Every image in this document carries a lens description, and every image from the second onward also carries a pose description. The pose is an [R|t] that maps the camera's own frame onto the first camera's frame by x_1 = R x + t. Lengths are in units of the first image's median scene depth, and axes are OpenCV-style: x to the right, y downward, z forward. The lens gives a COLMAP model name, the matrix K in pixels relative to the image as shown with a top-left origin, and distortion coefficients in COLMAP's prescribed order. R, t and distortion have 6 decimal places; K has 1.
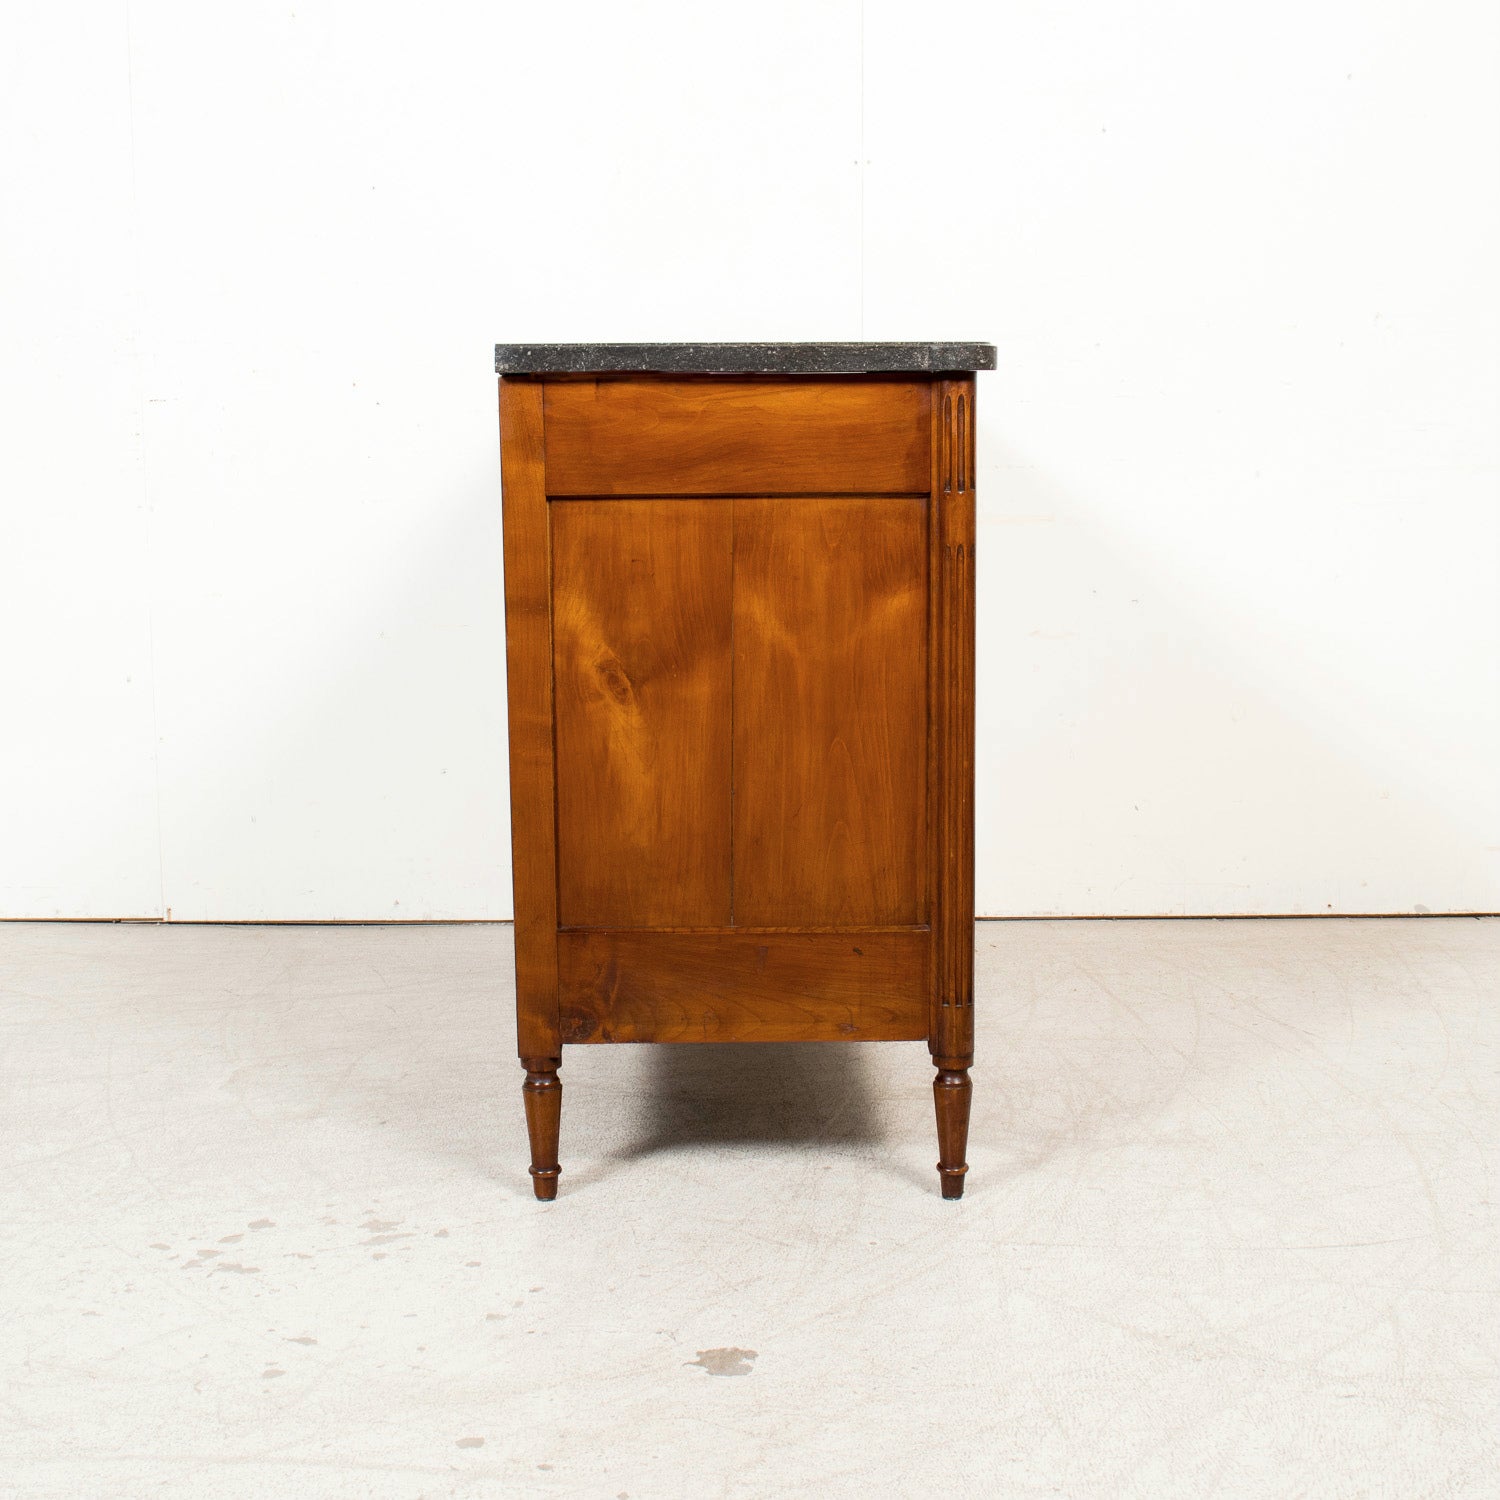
lens RADIAL K [[2493.4, 0, 717.2], [0, 2493.4, 753.4], [0, 0, 1]] dist [-0.073891, 0.168638]
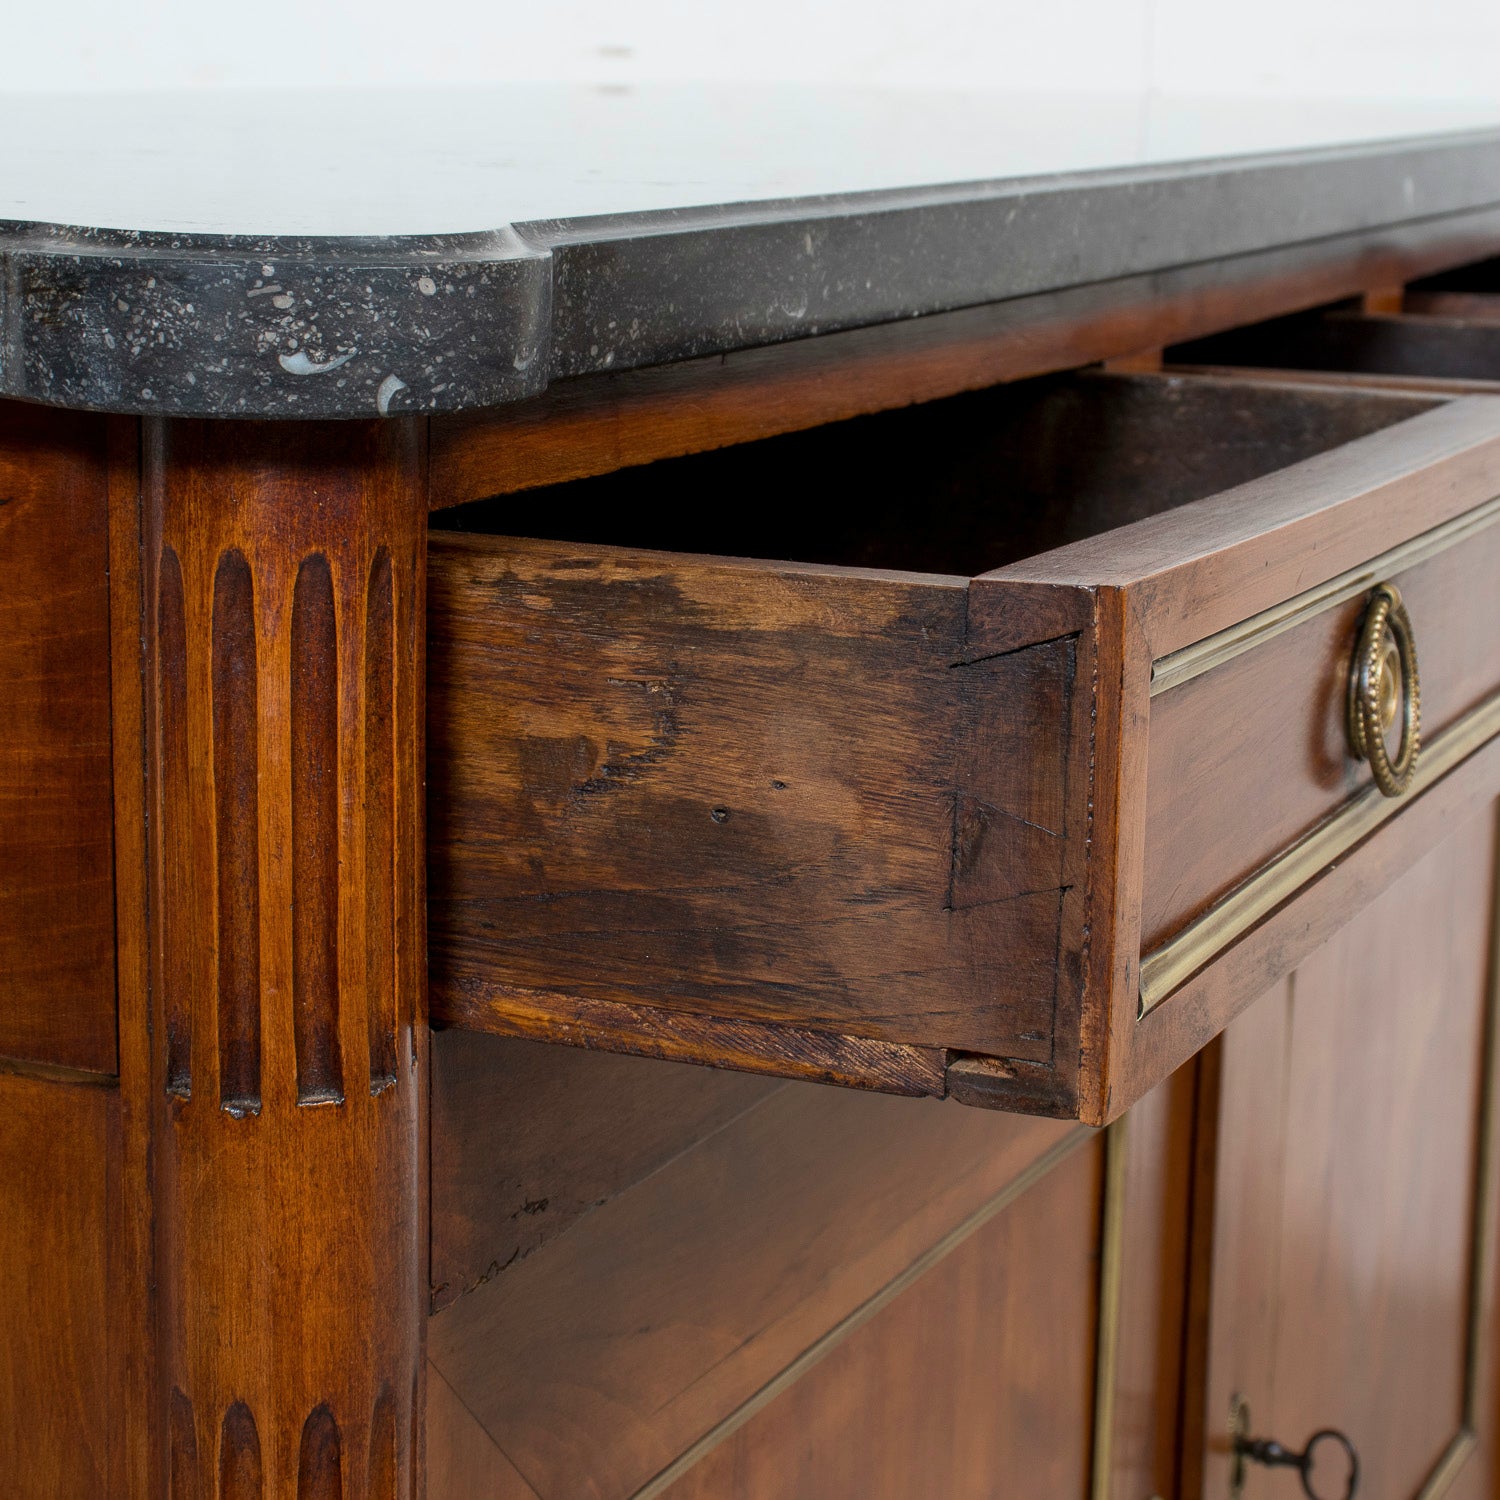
lens RADIAL K [[3475.0, 0, 722.0], [0, 3475.0, 772.8], [0, 0, 1]] dist [0.052071, 0.129998]
pose [[0.910852, 0.113755, -0.396747, 0.216366], [-0.092446, 0.993075, 0.072496, -0.145879], [0.402246, -0.029355, 0.915061, 0.781825]]
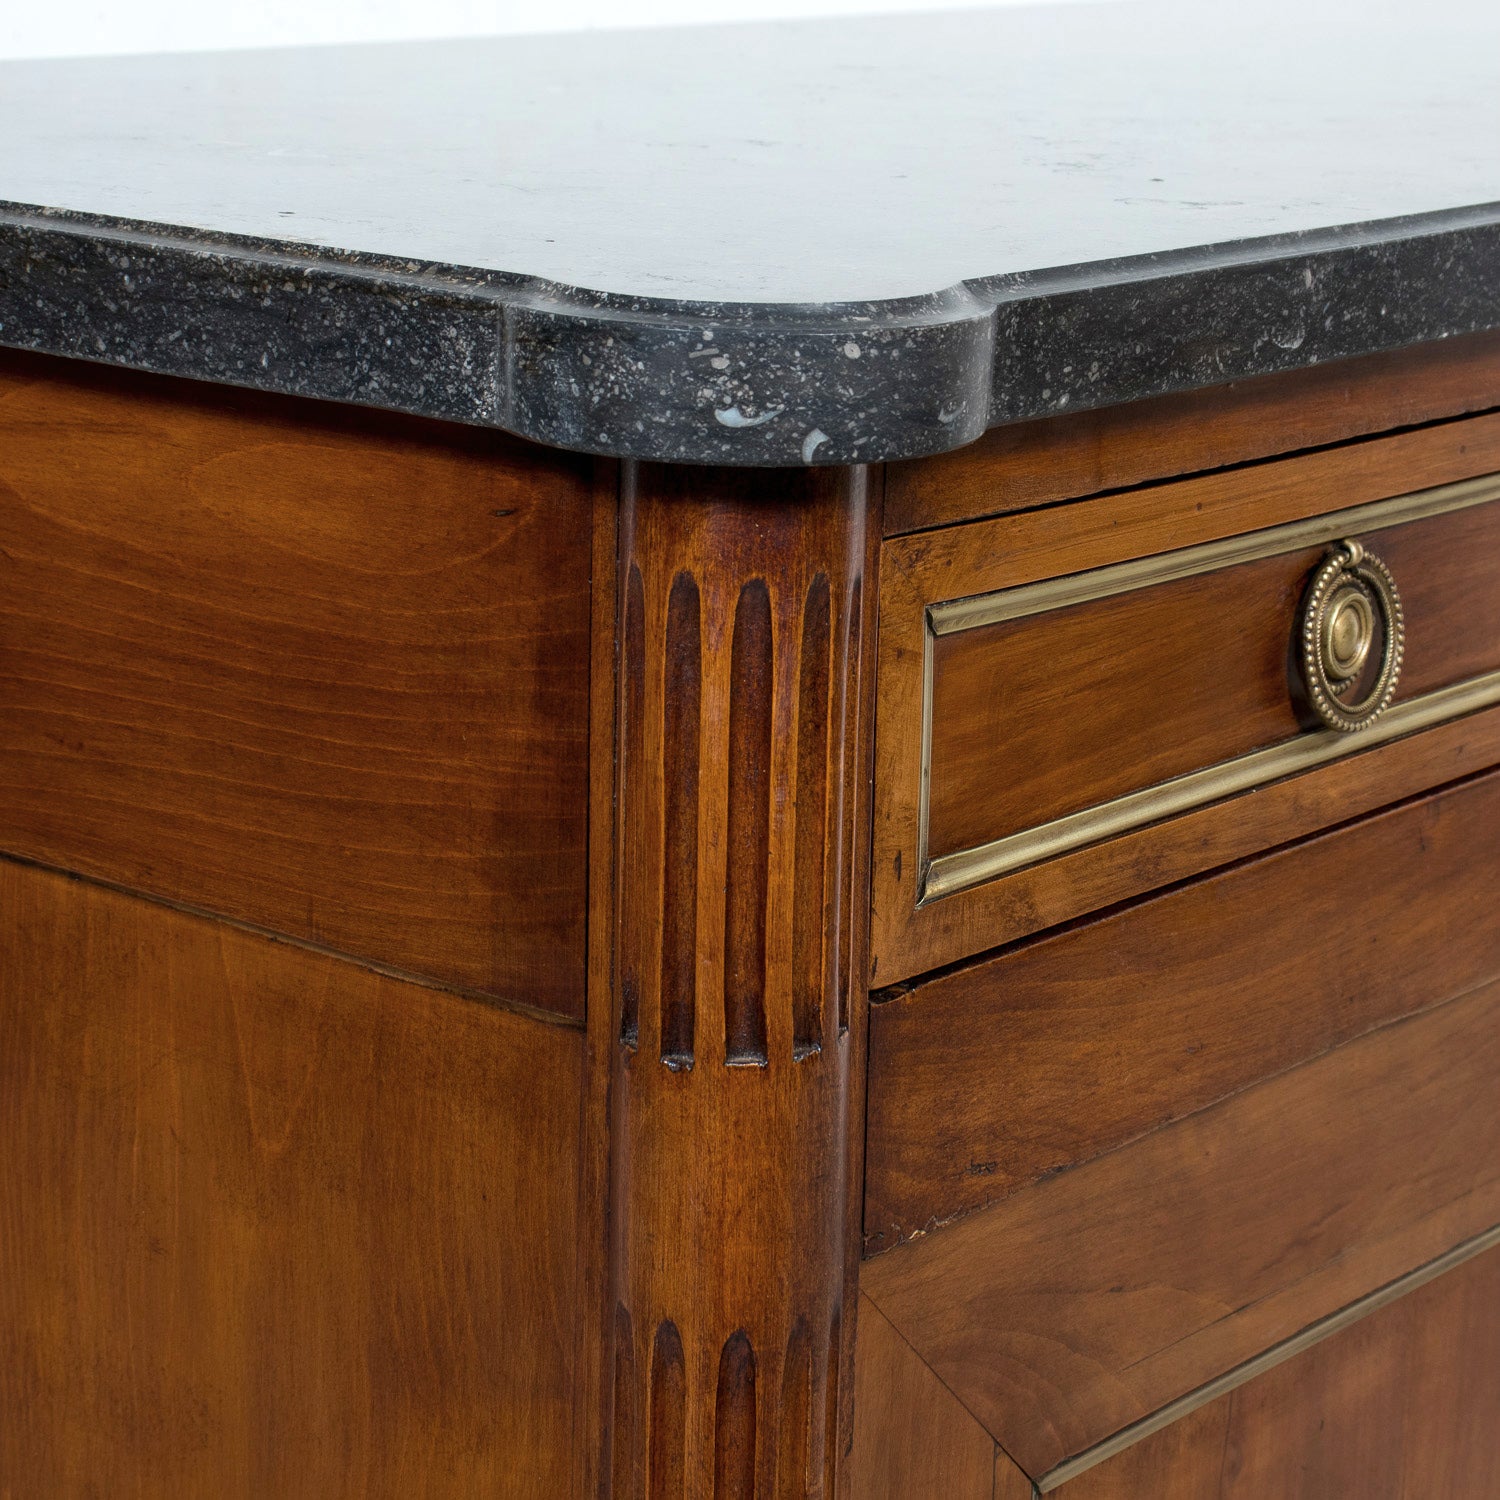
lens RADIAL K [[3754.8, 0, 717.8], [0, 3754.8, 779.0], [0, 0, 1]] dist [0.096671, 0.243377]
pose [[0.774079, 0.187910, -0.604559, 0.267106], [-0.128242, 0.981679, 0.140926, -0.165165], [0.619964, -0.031558, 0.783995, 0.761803]]
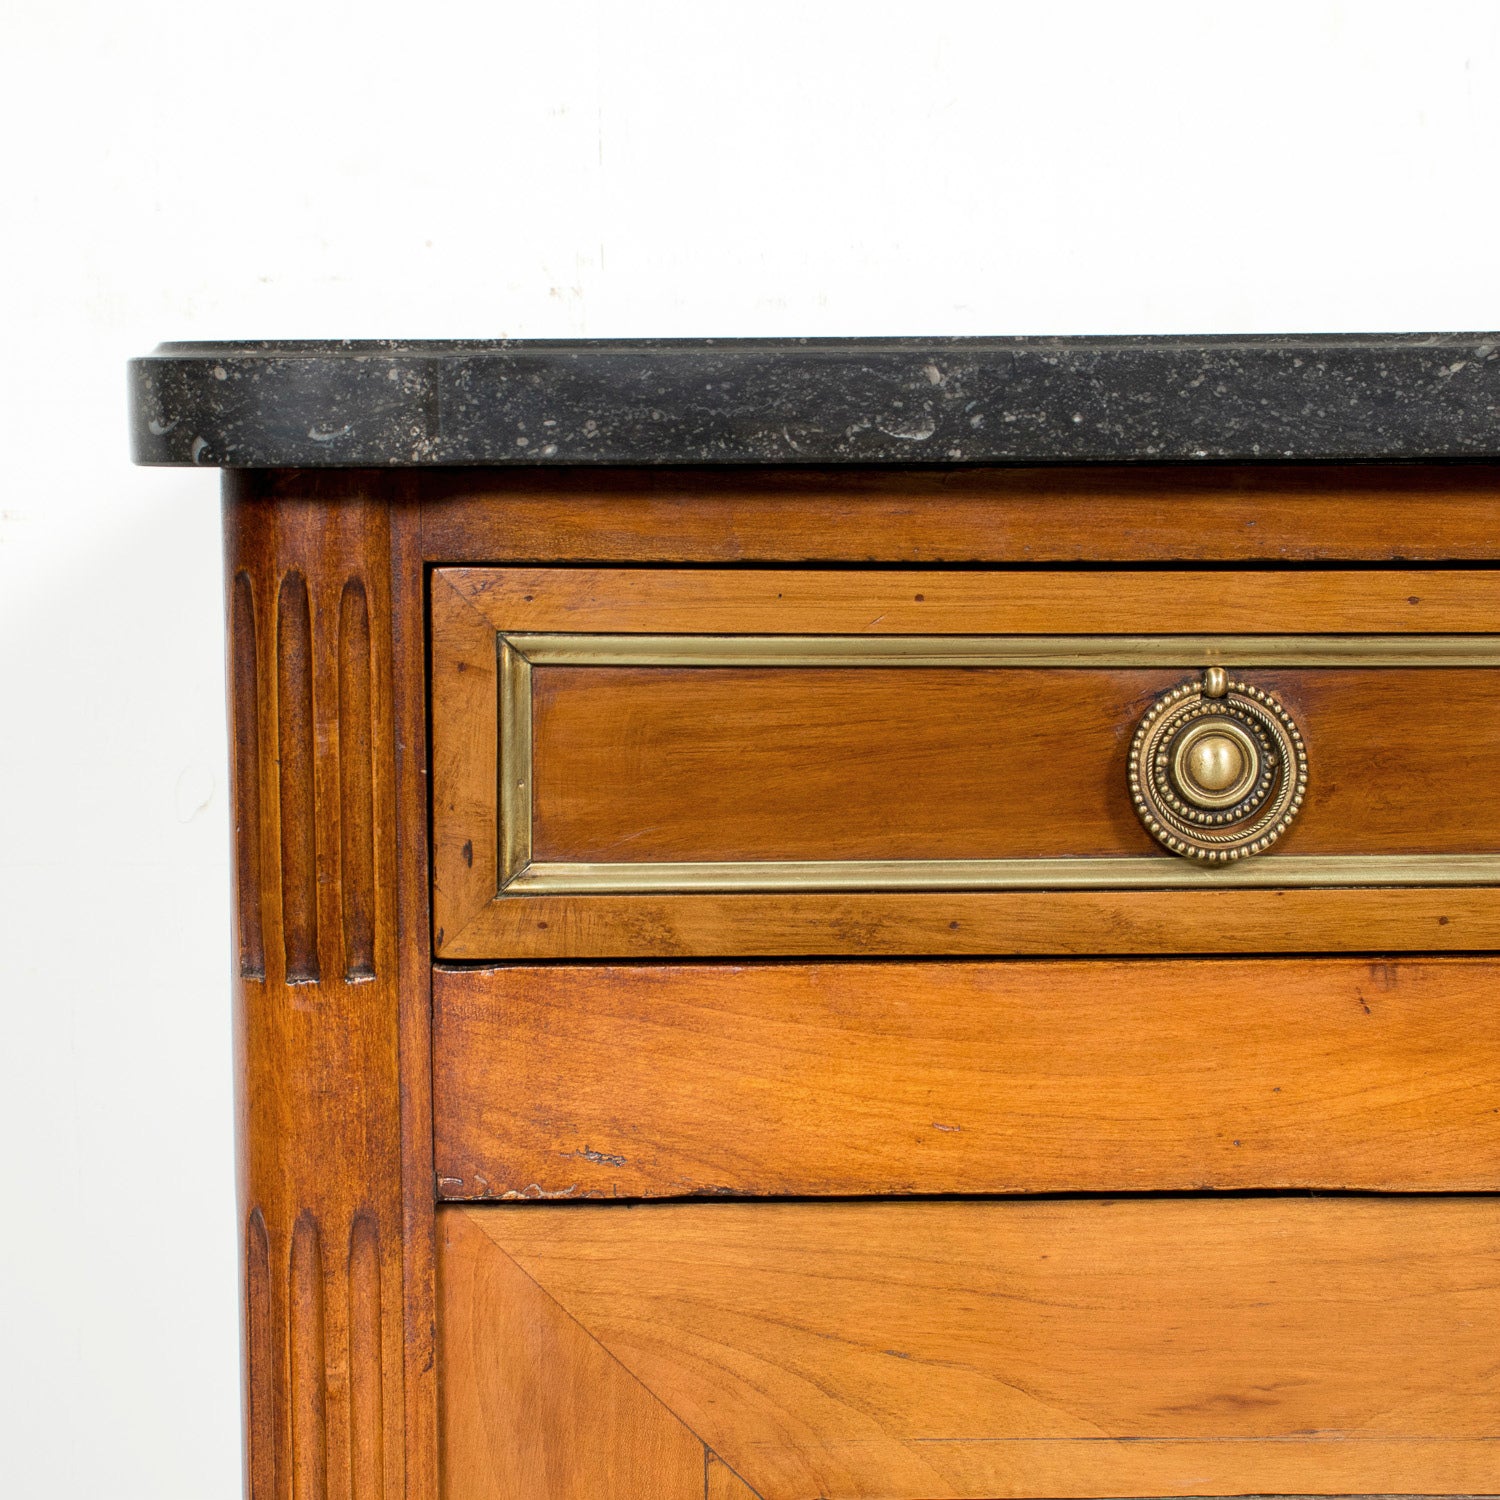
lens RADIAL K [[3475.0, 0, 722.0], [0, 3475.0, 772.8], [0, 0, 1]] dist [0.052071, 0.129998]
pose [[0.045279, 0.115157, -0.992315, 0.418707], [-0.151190, 0.982681, 0.107140, -0.163674], [0.987467, 0.145177, 0.061905, 1.005328]]
